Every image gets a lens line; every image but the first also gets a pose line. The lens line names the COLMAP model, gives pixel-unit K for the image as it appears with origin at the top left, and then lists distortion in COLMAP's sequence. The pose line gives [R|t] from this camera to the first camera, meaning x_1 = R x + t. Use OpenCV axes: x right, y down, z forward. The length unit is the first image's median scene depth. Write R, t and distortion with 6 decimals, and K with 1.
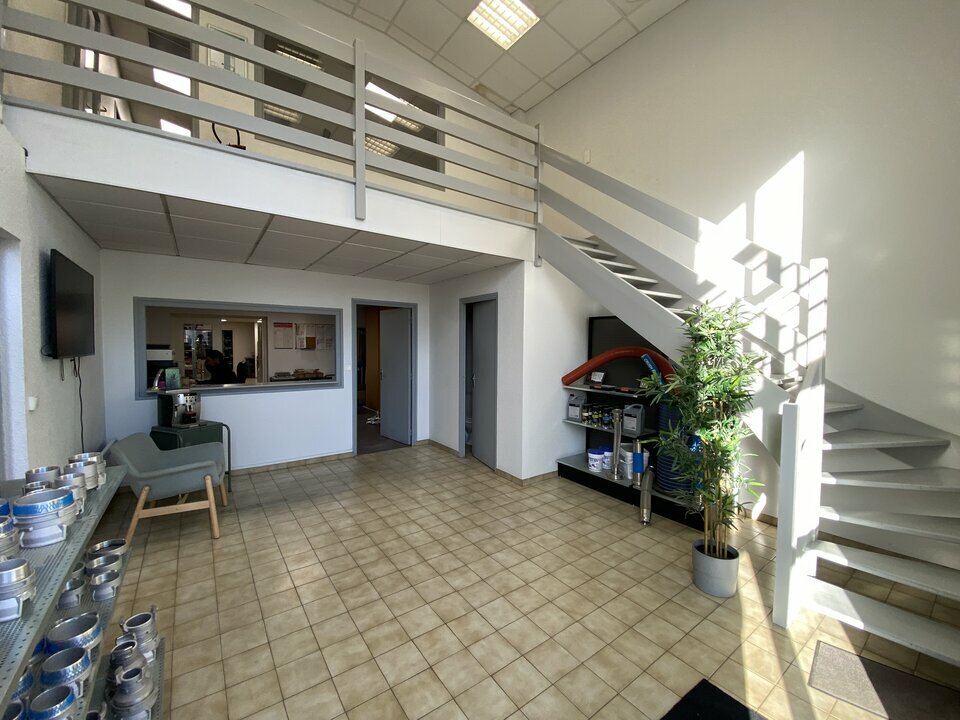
lens RADIAL K [[389.8, 0, 479.2], [0, 389.8, 360.8], [0, 0, 1]] dist [0.000190, 0.000003]
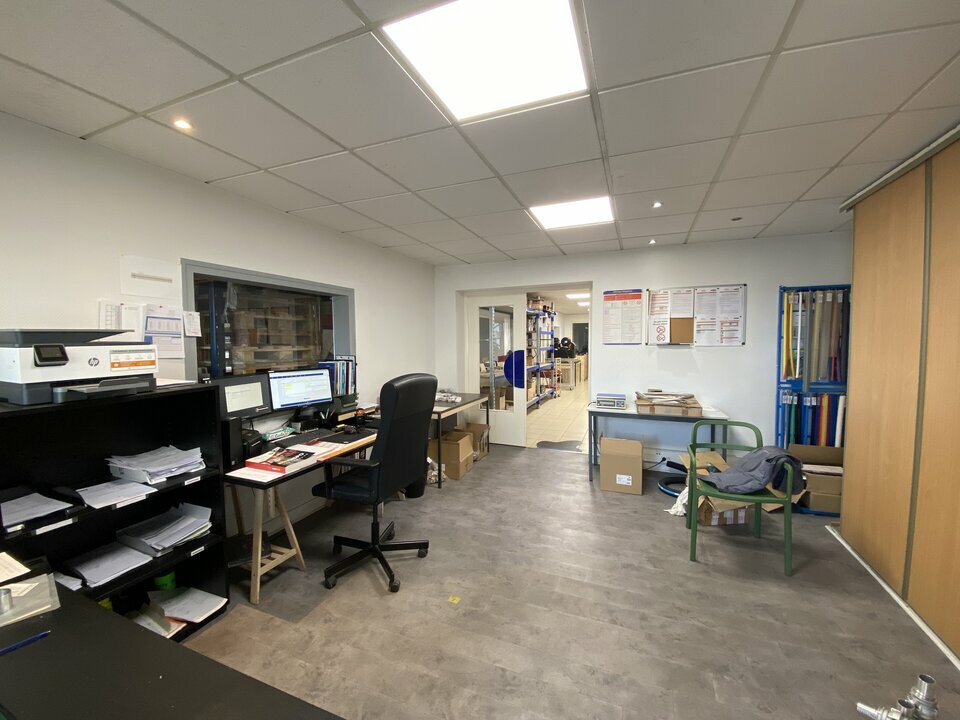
lens RADIAL K [[389.8, 0, 479.4], [0, 389.8, 361.0], [0, 0, 1]] dist [0.000190, 0.000003]
pose [[0.529312, 0.033283, -0.847774, -0.183038], [-0.016648, 0.999445, 0.028843, -0.021159], [0.848264, -0.001153, 0.529572, 0.586865]]
